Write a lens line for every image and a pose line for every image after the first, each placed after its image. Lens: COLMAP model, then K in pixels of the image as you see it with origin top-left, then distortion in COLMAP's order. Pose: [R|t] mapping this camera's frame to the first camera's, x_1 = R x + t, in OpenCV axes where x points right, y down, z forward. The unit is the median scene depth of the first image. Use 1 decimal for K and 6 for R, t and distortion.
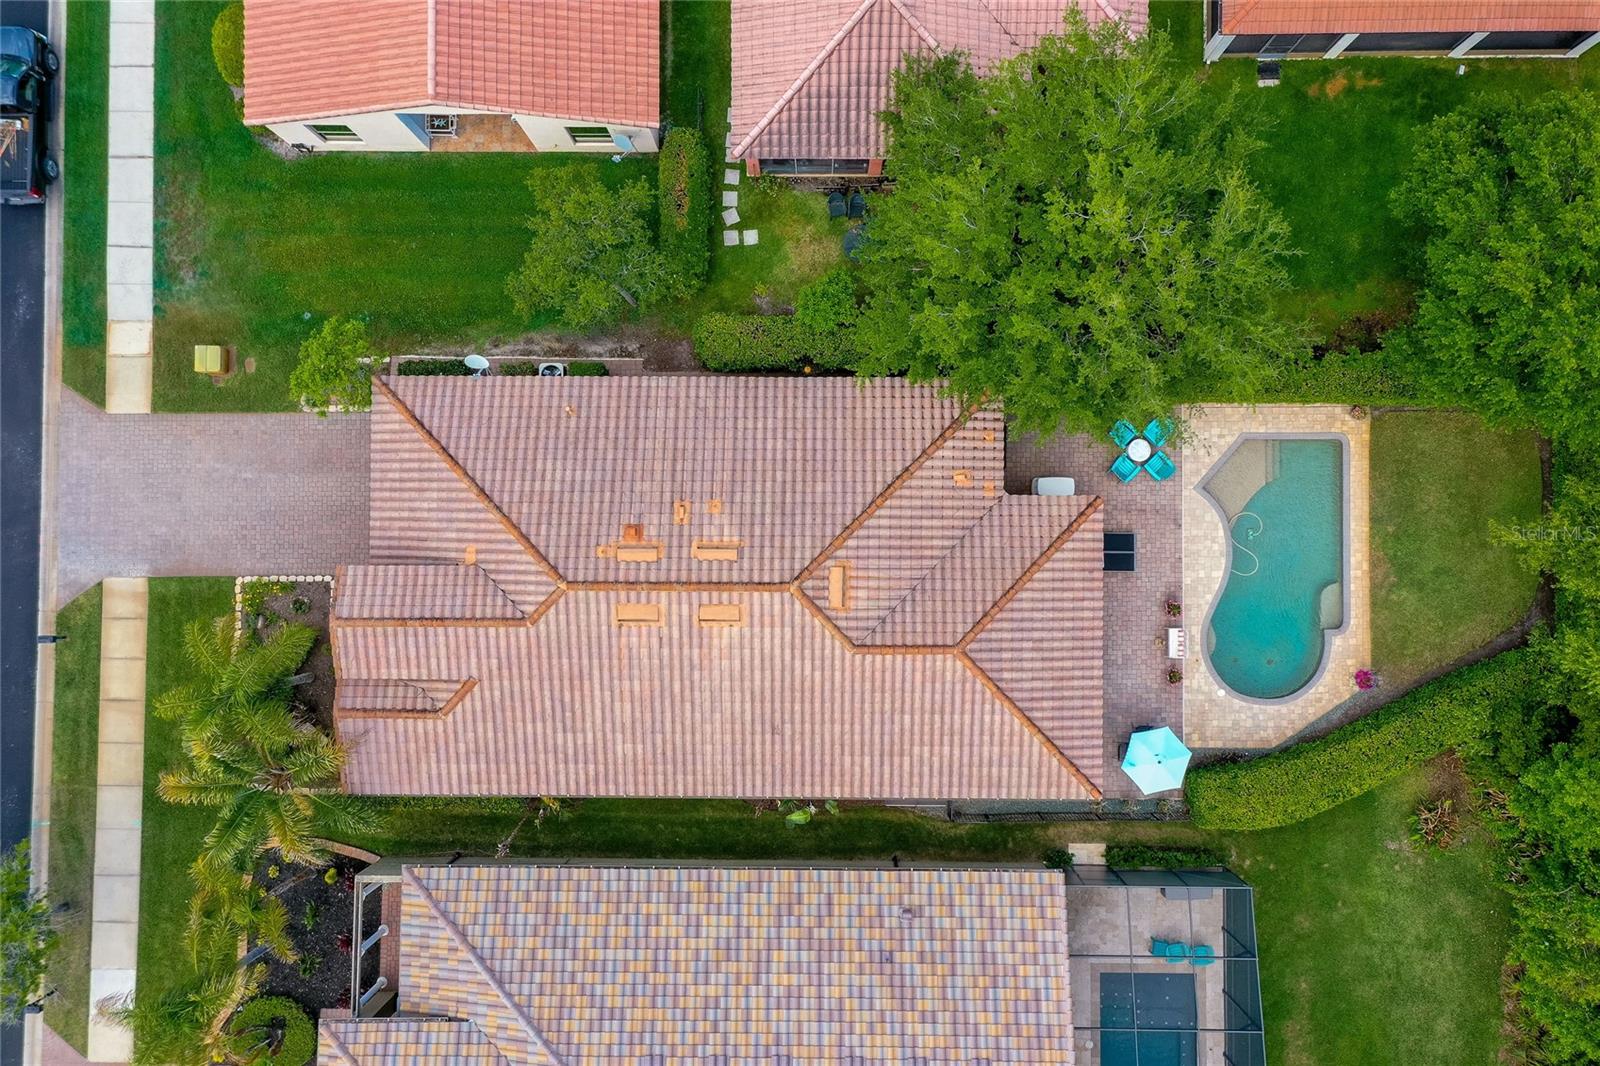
lens RADIAL K [[1312.8, 0, 800.0], [0, 1312.8, 533.0], [0, 0, 1]] dist [-0.001432, 0.002077]
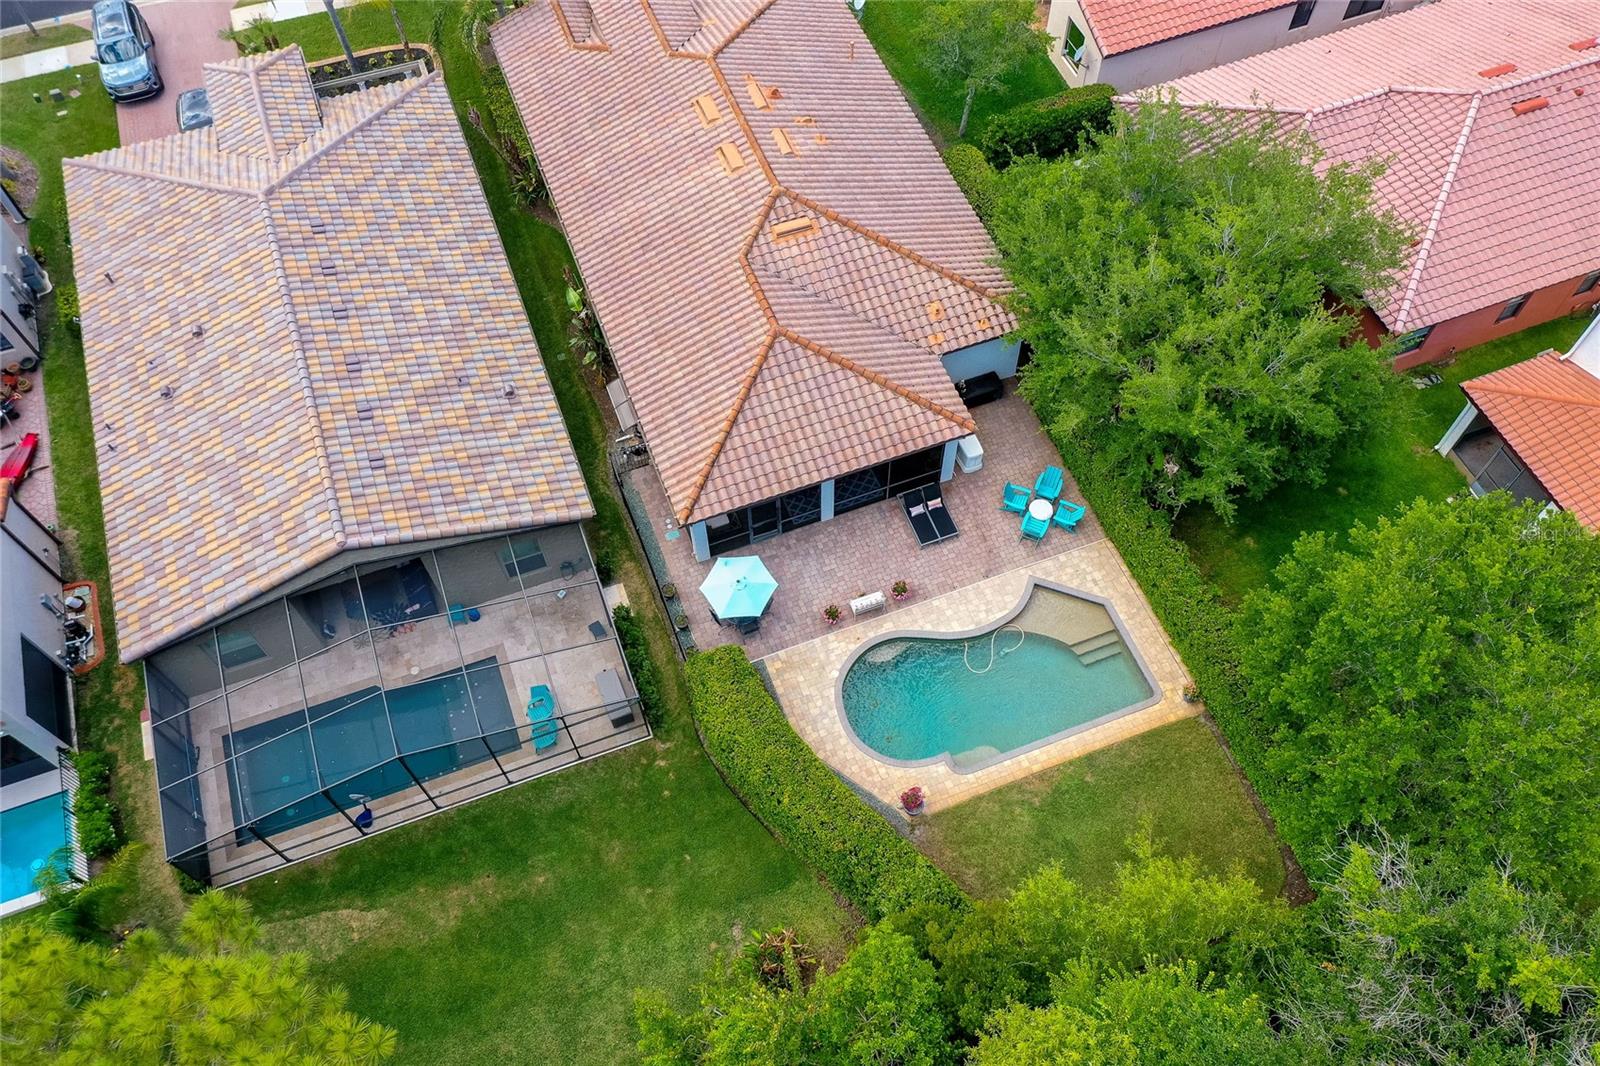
lens RADIAL K [[1312.8, 0, 800.0], [0, 1312.8, 533.0], [0, 0, 1]] dist [-0.001432, 0.002077]
pose [[0.357459, 0.802943, -0.476976, 0.660306], [-0.933528, 0.322158, -0.157291, 0.253003], [0.027366, 0.501495, 0.864727, 0.184865]]
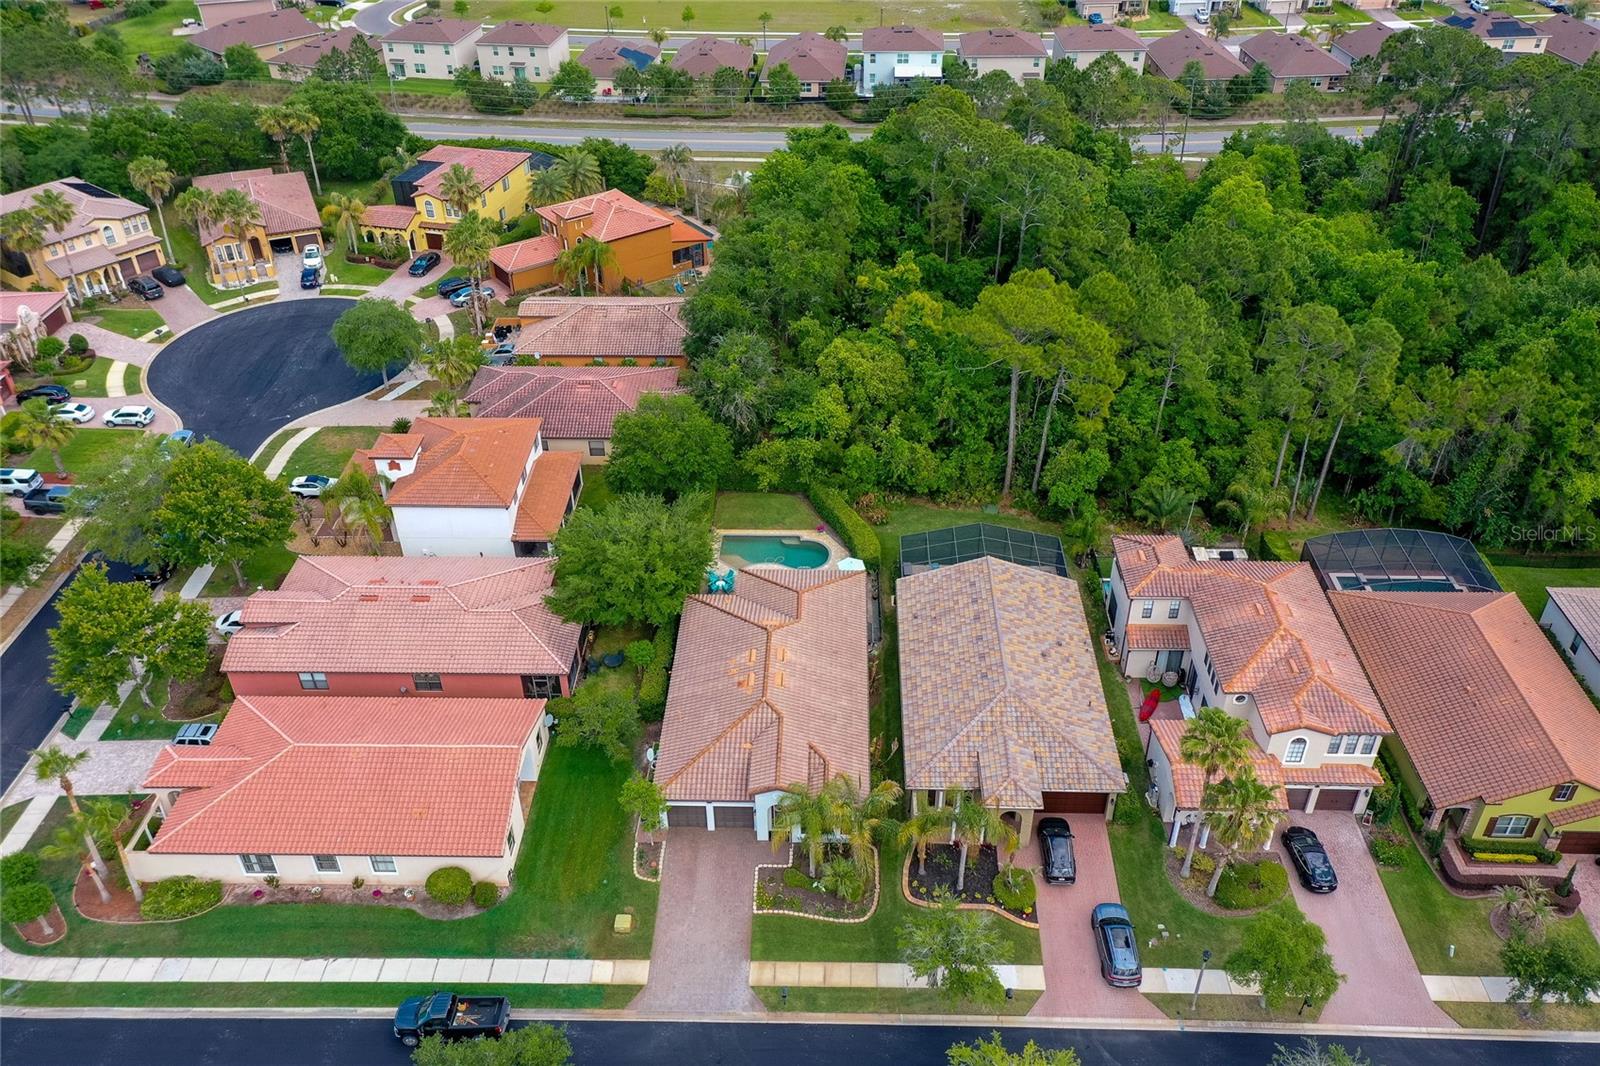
lens RADIAL K [[1312.8, 0, 800.0], [0, 1312.8, 533.0], [0, 0, 1]] dist [-0.001432, 0.002077]
pose [[0.027024, -0.561177, 0.827255, -1.594558], [0.999587, 0.023301, -0.016847, 0.113953], [-0.009822, 0.827368, 0.561574, -0.374248]]
